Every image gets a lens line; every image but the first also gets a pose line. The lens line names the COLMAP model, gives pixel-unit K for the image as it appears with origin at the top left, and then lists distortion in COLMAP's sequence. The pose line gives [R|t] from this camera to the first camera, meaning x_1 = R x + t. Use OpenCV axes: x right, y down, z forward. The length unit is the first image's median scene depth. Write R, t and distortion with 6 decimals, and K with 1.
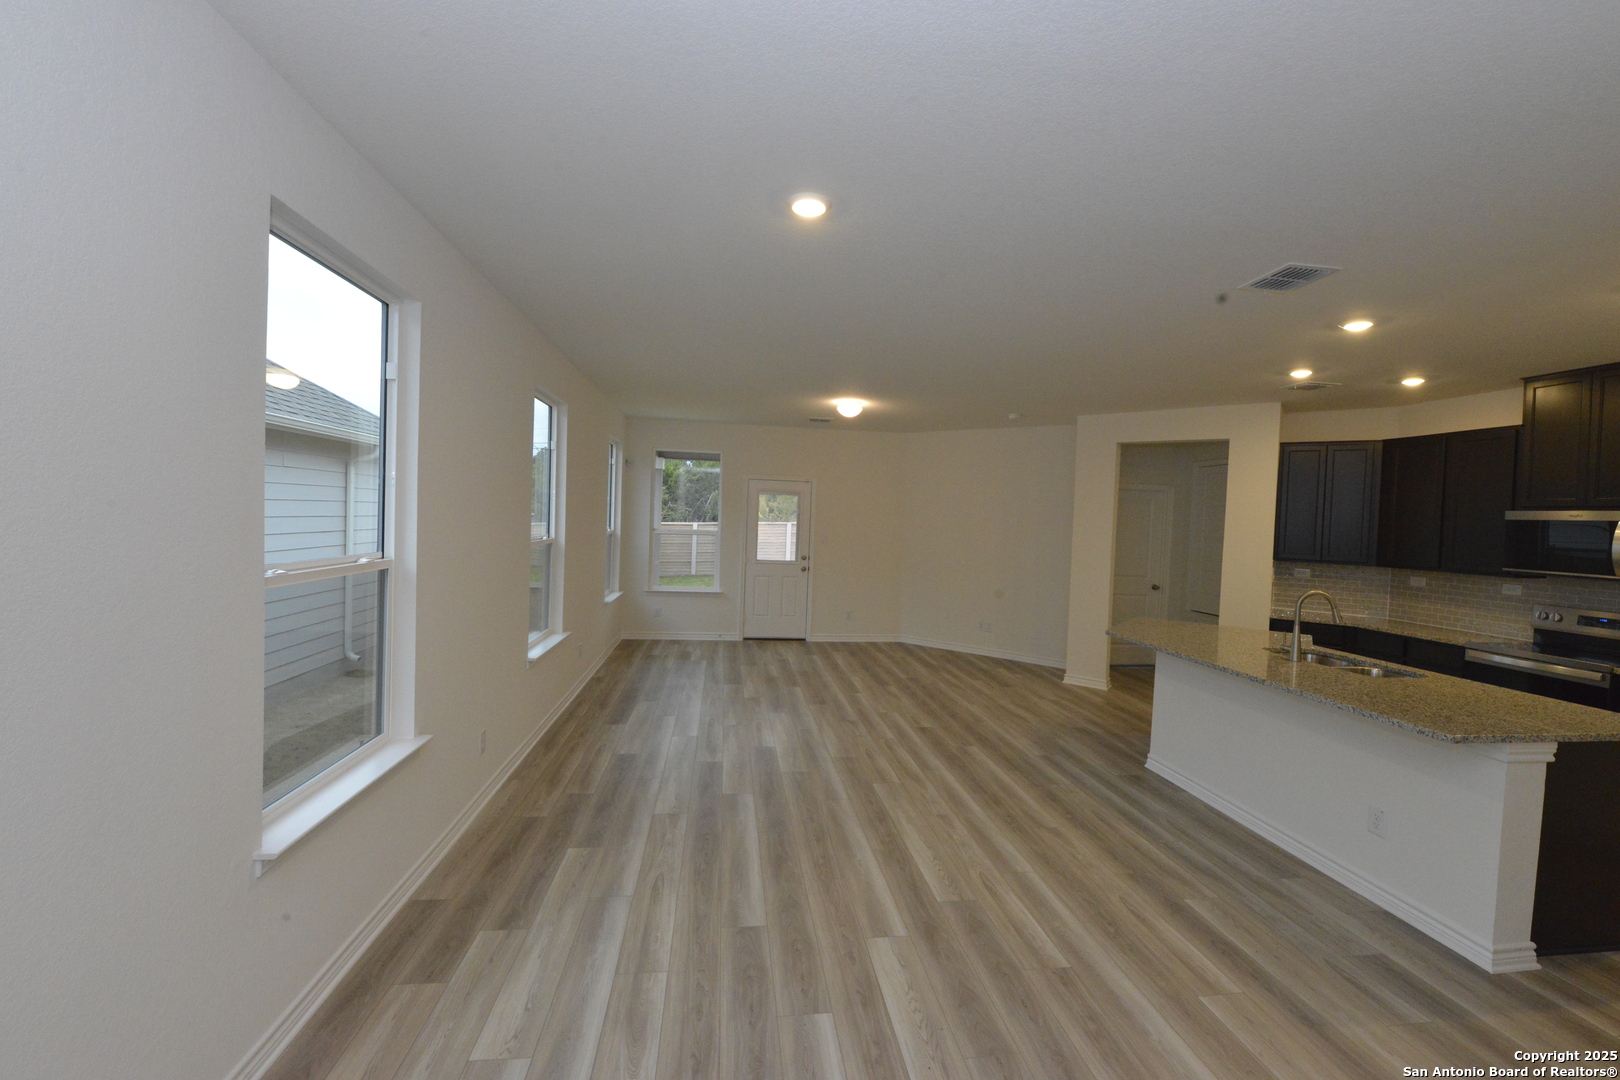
lens RADIAL K [[649.5, 0, 808.9], [0, 649.5, 535.1], [0, 0, 1]] dist [-0.012947, 0.000024]
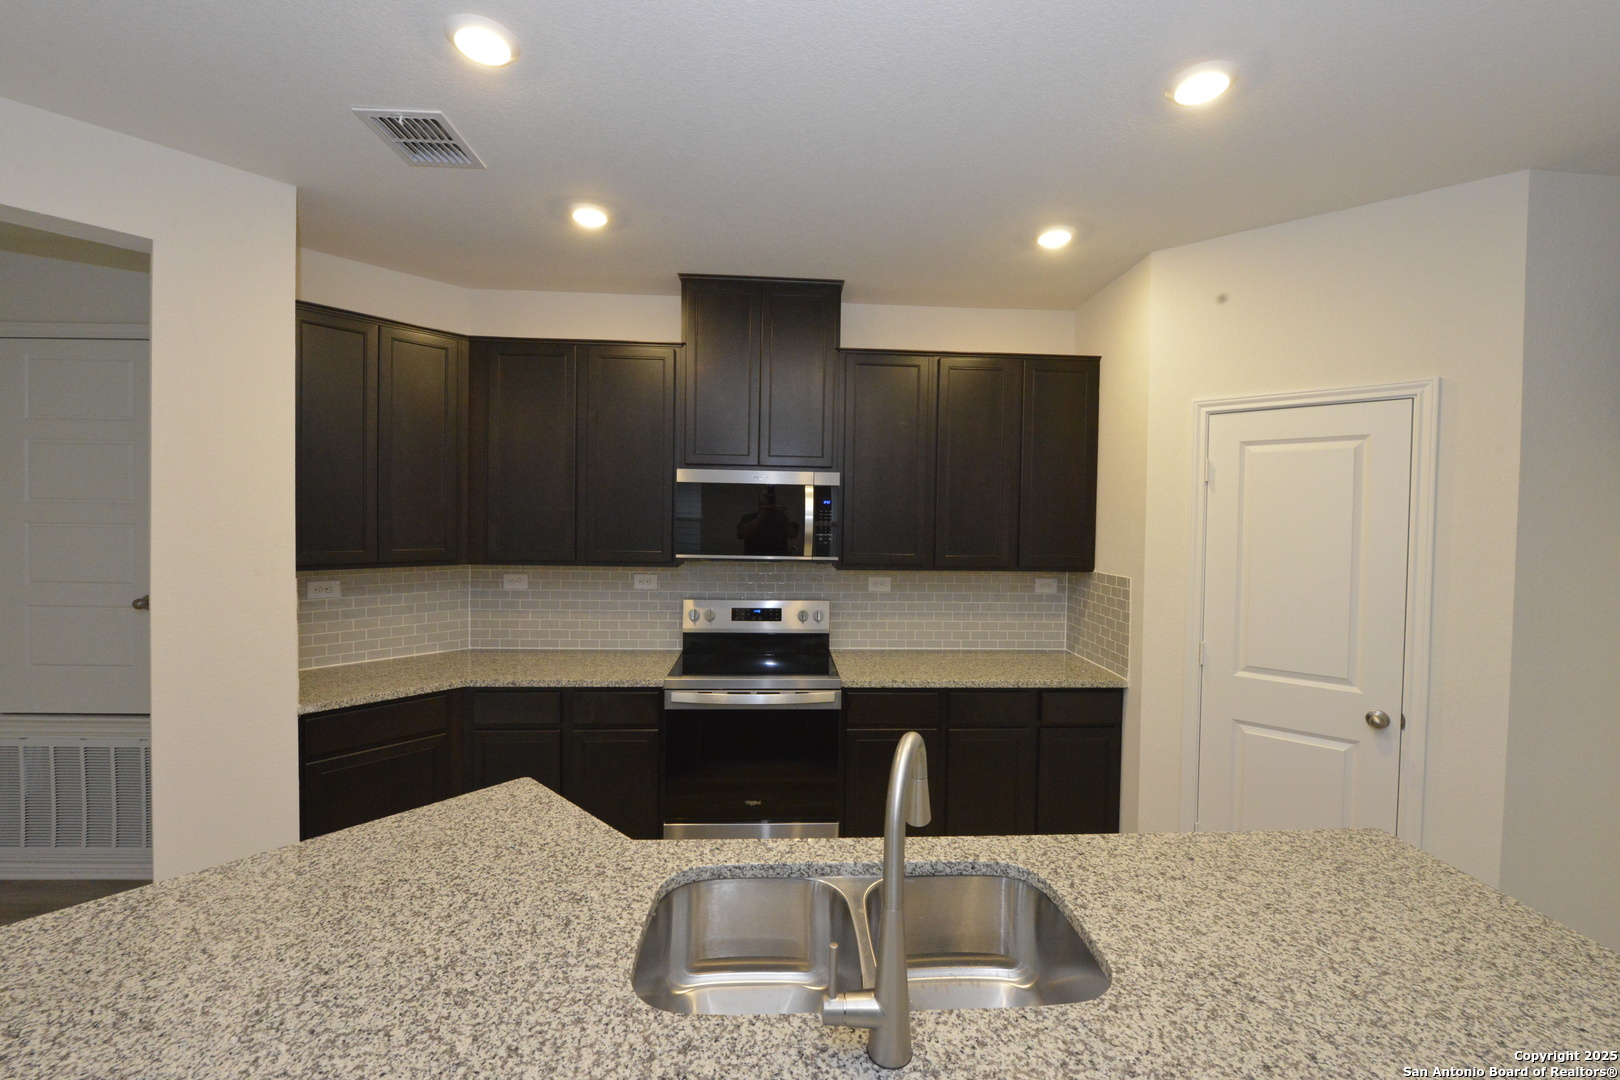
lens RADIAL K [[649.5, 0, 808.7], [0, 649.5, 533.6], [0, 0, 1]] dist [-0.012947, 0.000024]
pose [[0.073902, -0.058807, 0.995530, 0.365126], [0.014852, 0.998214, 0.057863, -0.006423], [-0.997155, 0.010509, 0.074643, 0.699117]]
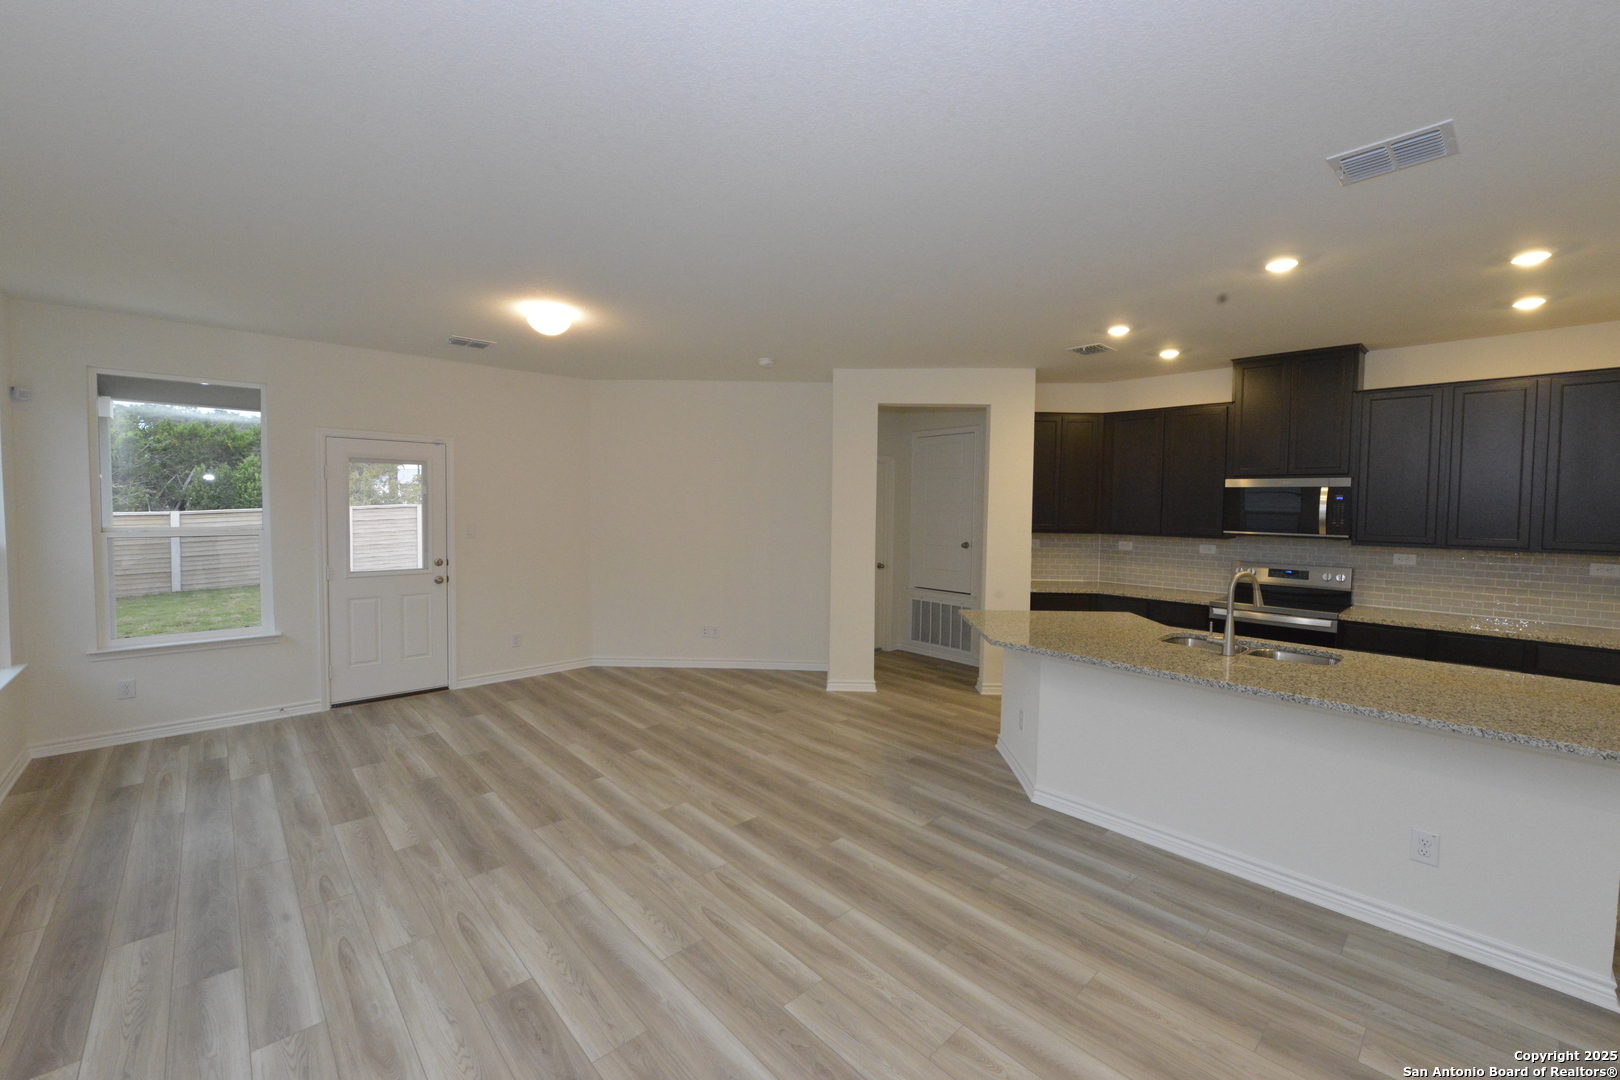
lens RADIAL K [[649.5, 0, 809.9], [0, 649.5, 532.3], [0, 0, 1]] dist [-0.012947, 0.000024]
pose [[0.813100, -0.052195, 0.579779, -0.126981], [0.033780, 0.998524, 0.042520, -0.015285], [-0.581142, -0.014988, 0.813664, 0.435219]]
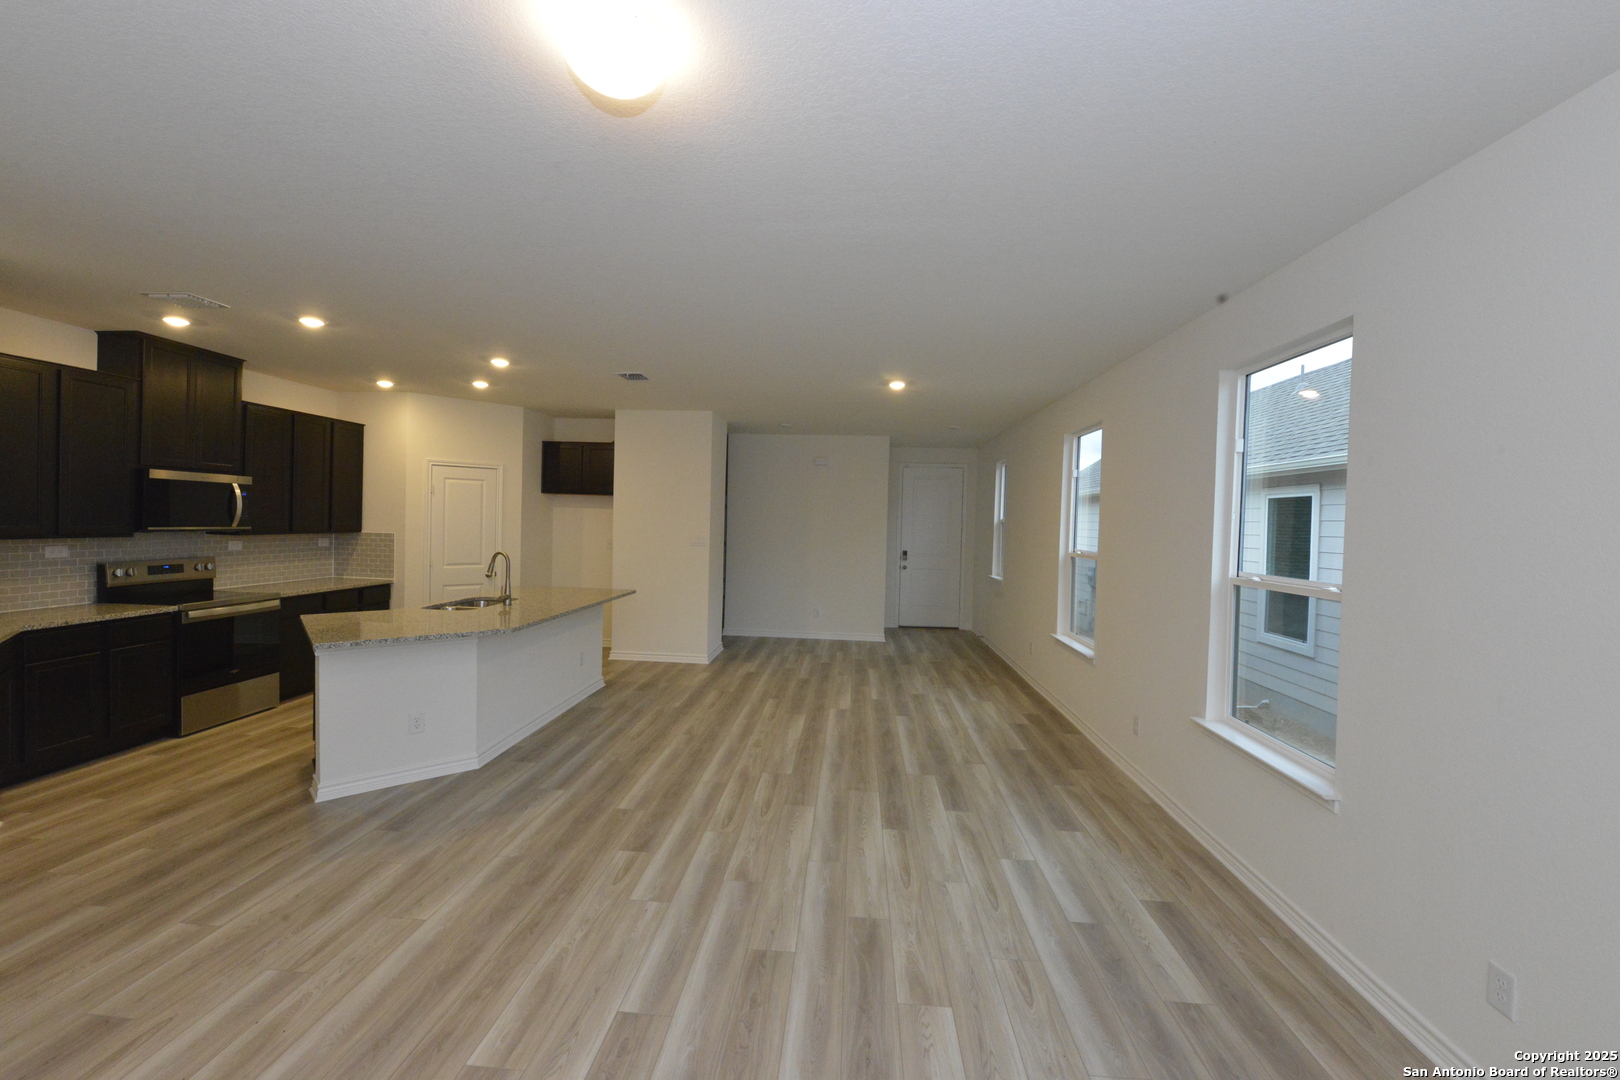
lens RADIAL K [[644.8, 0, 808.7], [0, 644.8, 535.0], [0, 0, 1]] dist [-0.005863, -0.001176]
pose [[-0.978002, -0.066928, 0.197567, -0.081673], [-0.056708, 0.996765, 0.056950, -0.043043], [-0.200739, 0.044494, -0.978634, 1.514144]]
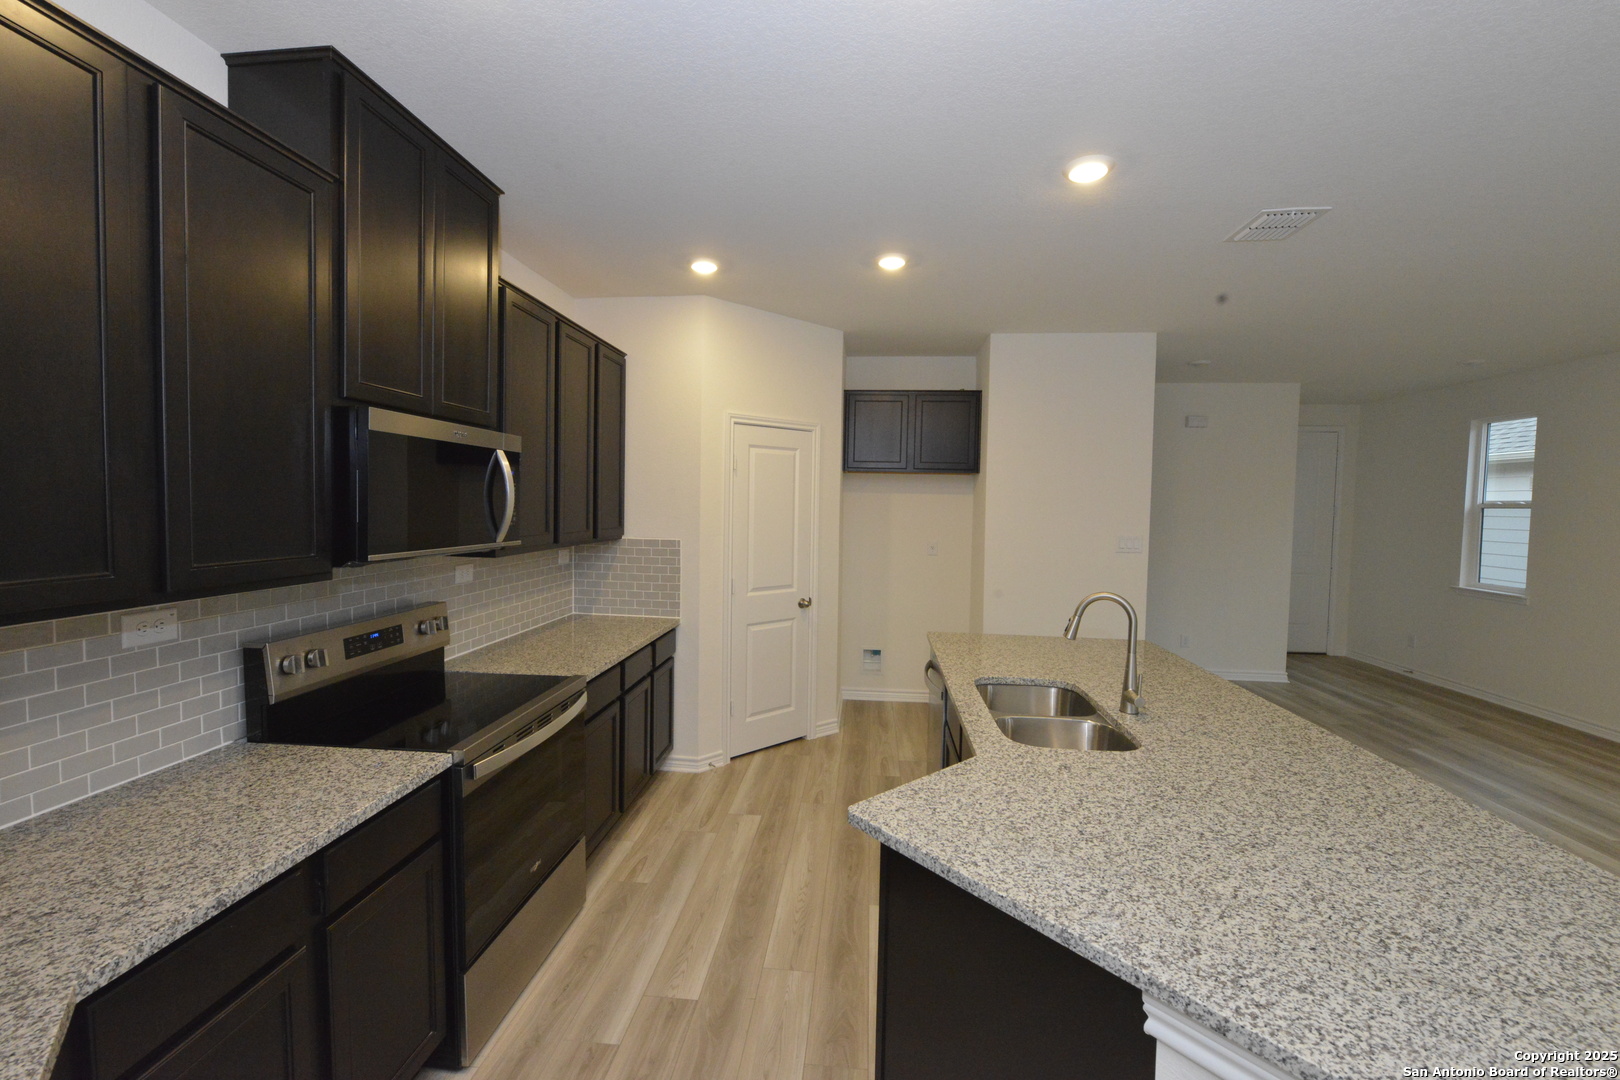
lens RADIAL K [[644.8, 0, 811.2], [0, 644.8, 536.3], [0, 0, 1]] dist [-0.005863, -0.001176]
pose [[-0.974091, -0.064106, 0.216881, 0.640981], [-0.046024, 0.995107, 0.087426, -0.005477], [-0.221424, 0.075179, -0.972275, 1.137368]]
